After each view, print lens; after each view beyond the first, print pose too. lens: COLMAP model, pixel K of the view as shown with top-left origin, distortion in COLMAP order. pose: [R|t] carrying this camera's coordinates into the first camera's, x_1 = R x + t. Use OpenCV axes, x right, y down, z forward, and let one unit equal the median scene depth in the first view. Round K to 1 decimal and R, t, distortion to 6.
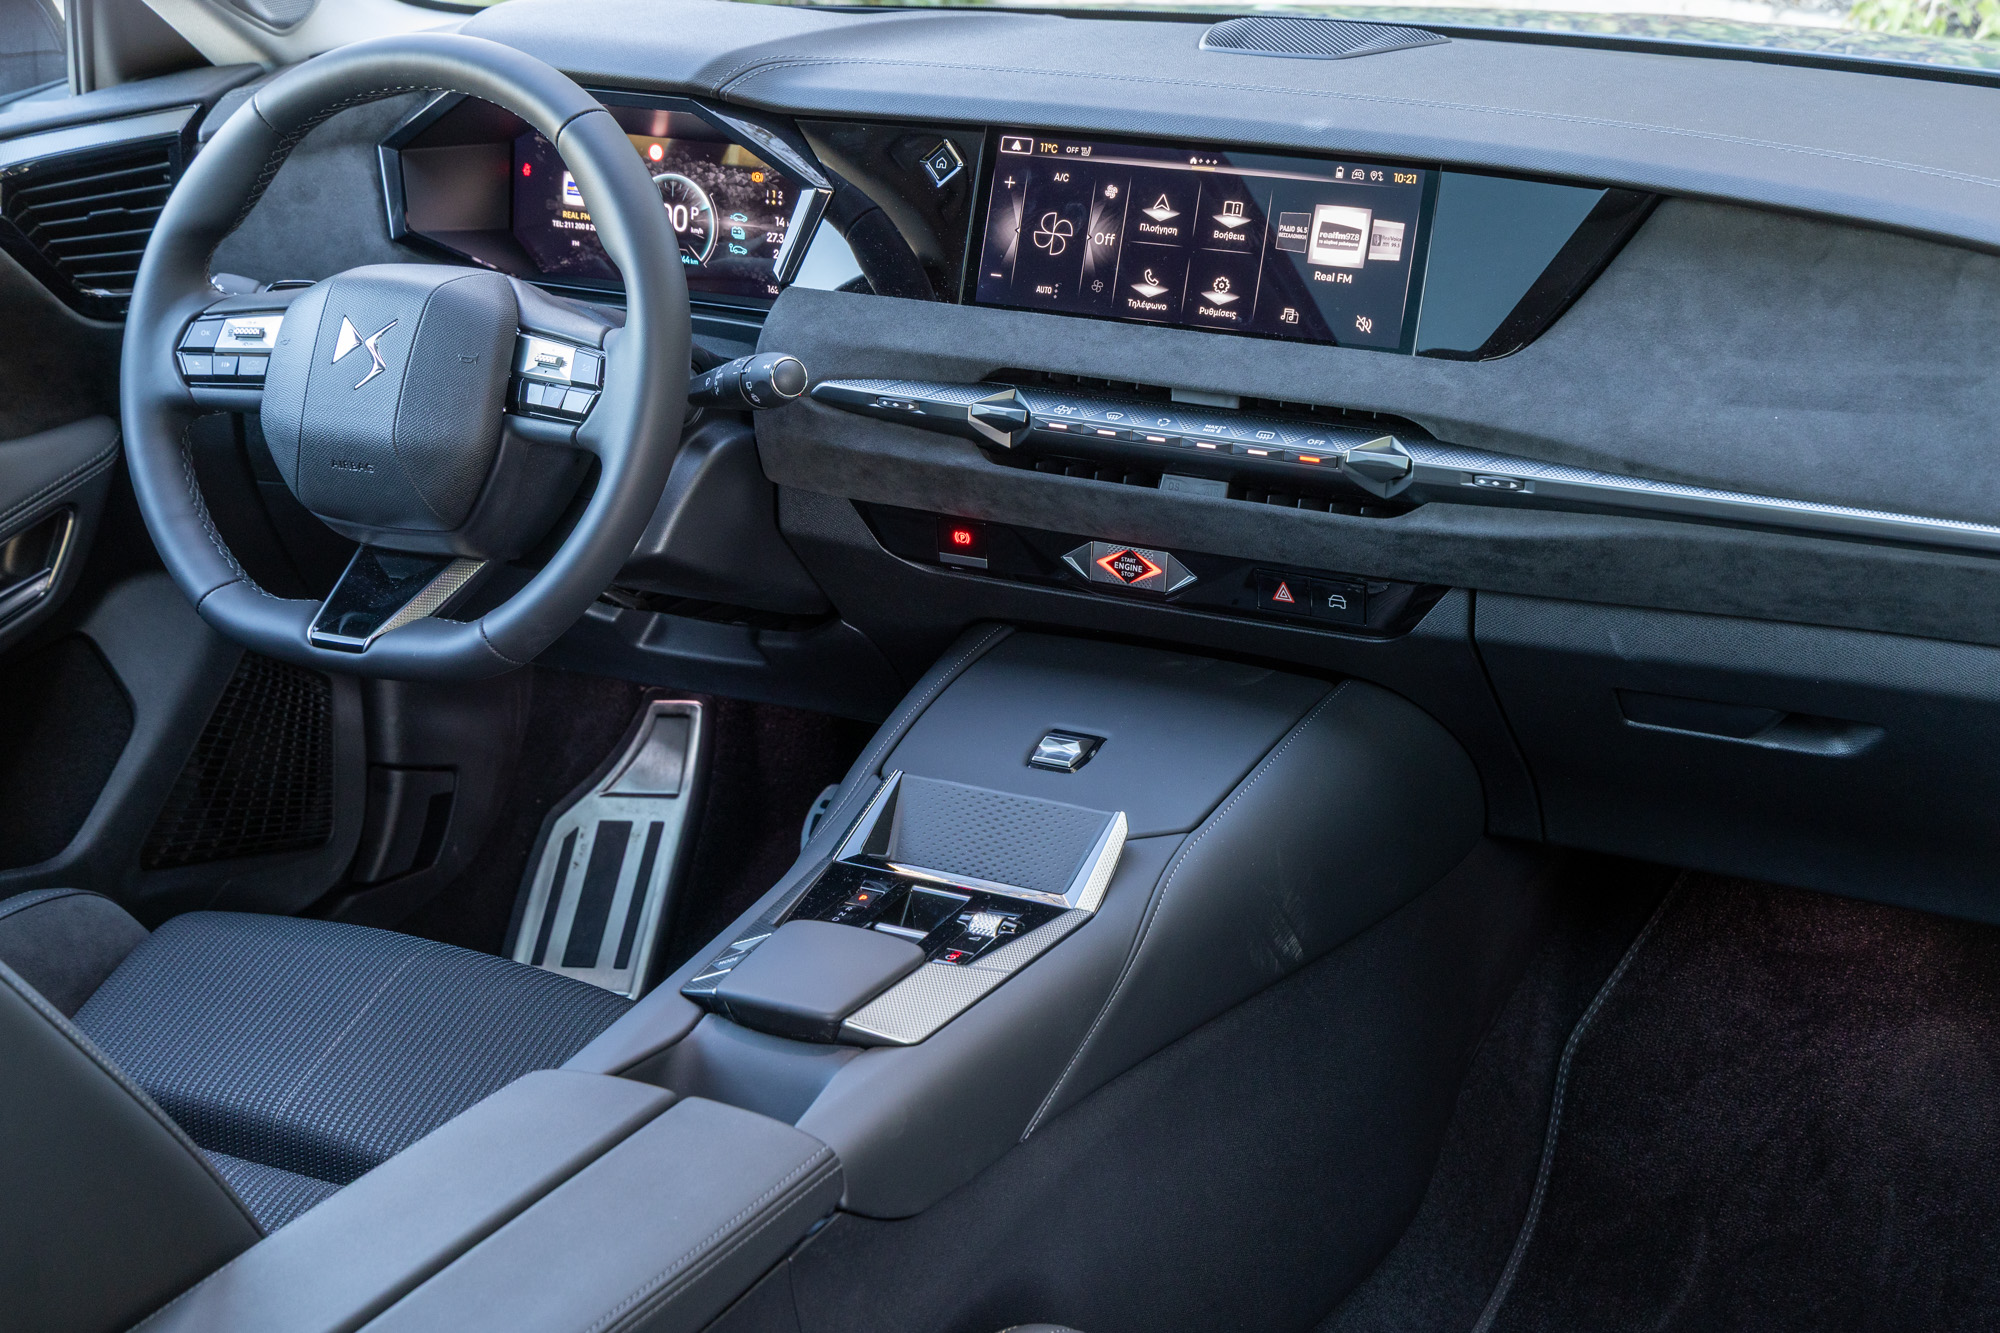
lens RADIAL K [[3041.9, 0, 999.3], [0, 3041.9, 668.1], [0, 0, 1]] dist [0.029574, 0.000000]
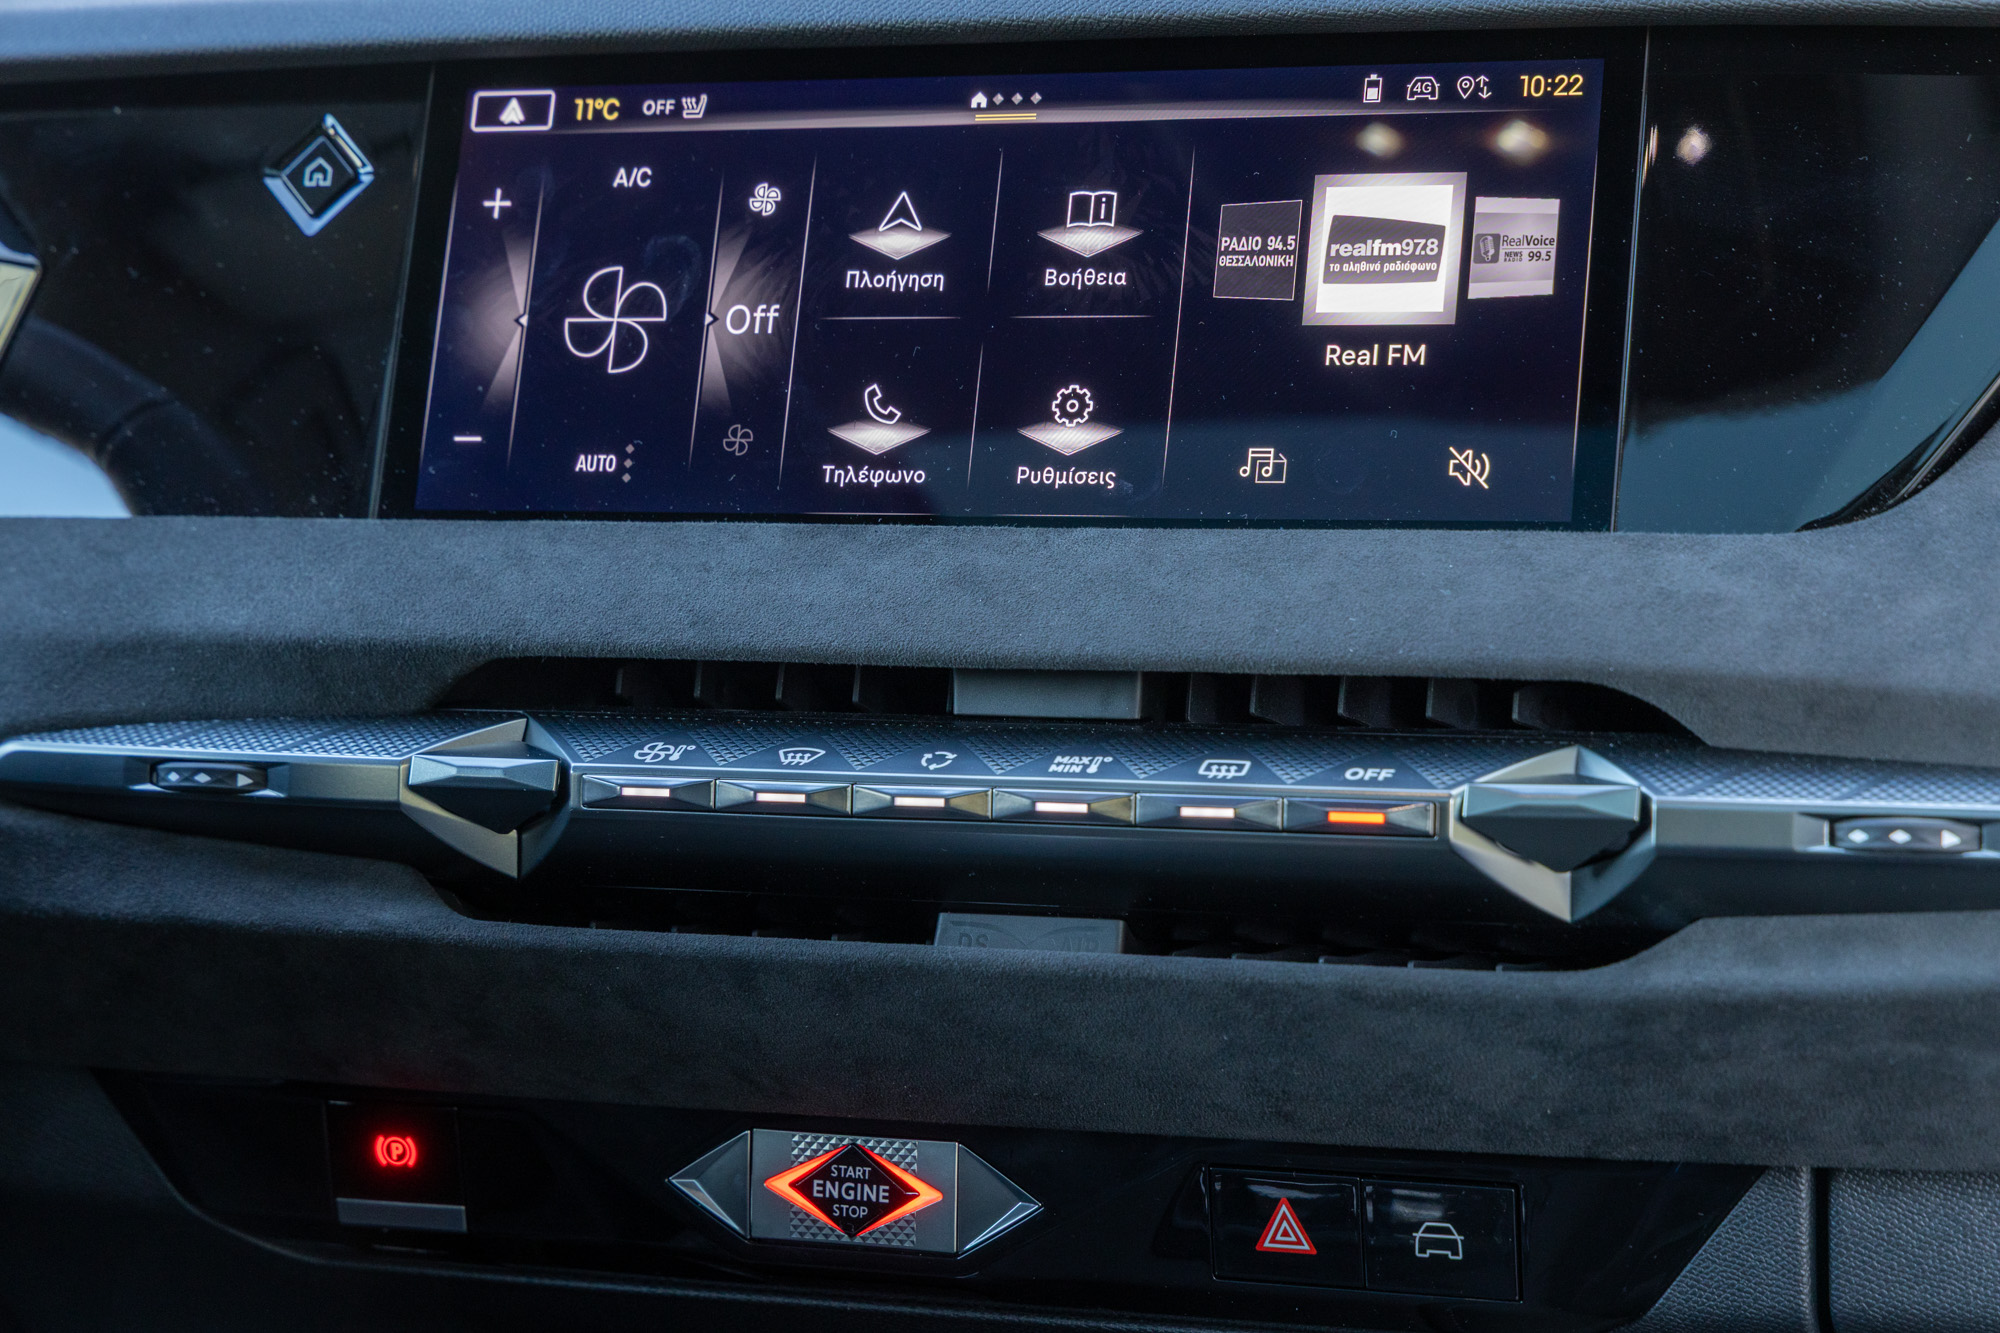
lens RADIAL K [[4658.3, 0, 997.7], [0, 4658.3, 663.3], [0, 0, 1]] dist [0.035755, 0.000000]
pose [[0.994077, -0.027953, 0.105021, 0.002882], [0.051928, 0.971075, -0.233059, 0.037580], [-0.095469, 0.237132, 0.966775, 0.451103]]
